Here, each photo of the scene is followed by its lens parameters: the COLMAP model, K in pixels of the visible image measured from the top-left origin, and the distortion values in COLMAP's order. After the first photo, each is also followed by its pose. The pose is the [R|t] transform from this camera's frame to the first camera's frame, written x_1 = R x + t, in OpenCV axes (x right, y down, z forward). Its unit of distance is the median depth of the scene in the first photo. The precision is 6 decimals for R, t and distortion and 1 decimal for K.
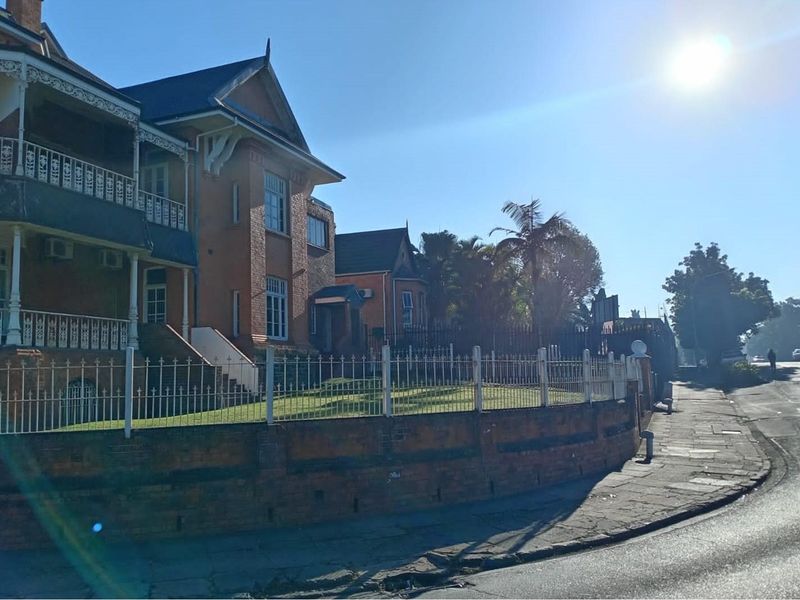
lens RADIAL K [[710.2, 0, 399.6], [0, 710.2, 304.7], [0, 0, 1]] dist [0.084895, -0.145751]
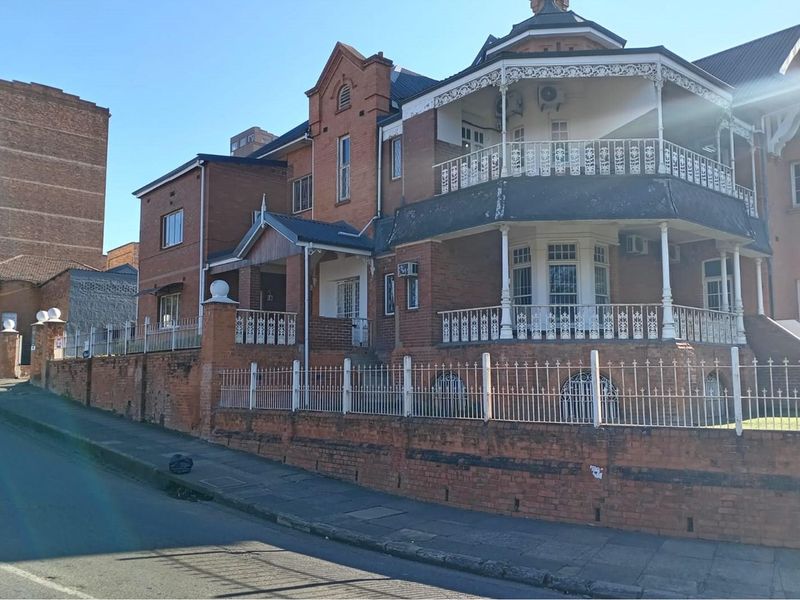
lens RADIAL K [[710.2, 0, 396.4], [0, 710.2, 300.1], [0, 0, 1]] dist [0.084895, -0.145751]
pose [[0.894675, -0.026941, -0.445904, -0.305179], [0.028204, 0.999595, -0.003805, -0.004805], [0.445826, -0.009172, 0.895073, -0.063205]]
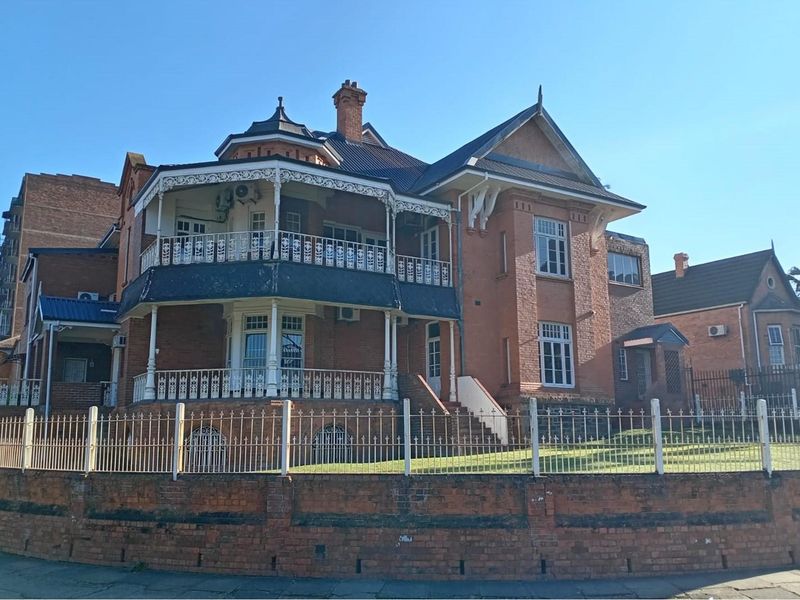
lens RADIAL K [[710.2, 0, 397.5], [0, 710.2, 304.5], [0, 0, 1]] dist [0.084895, -0.145751]
pose [[0.802948, -0.084362, -0.590049, 0.260220], [0.047710, 0.995854, -0.077456, 0.002292], [0.594137, 0.034042, 0.803643, 0.104891]]
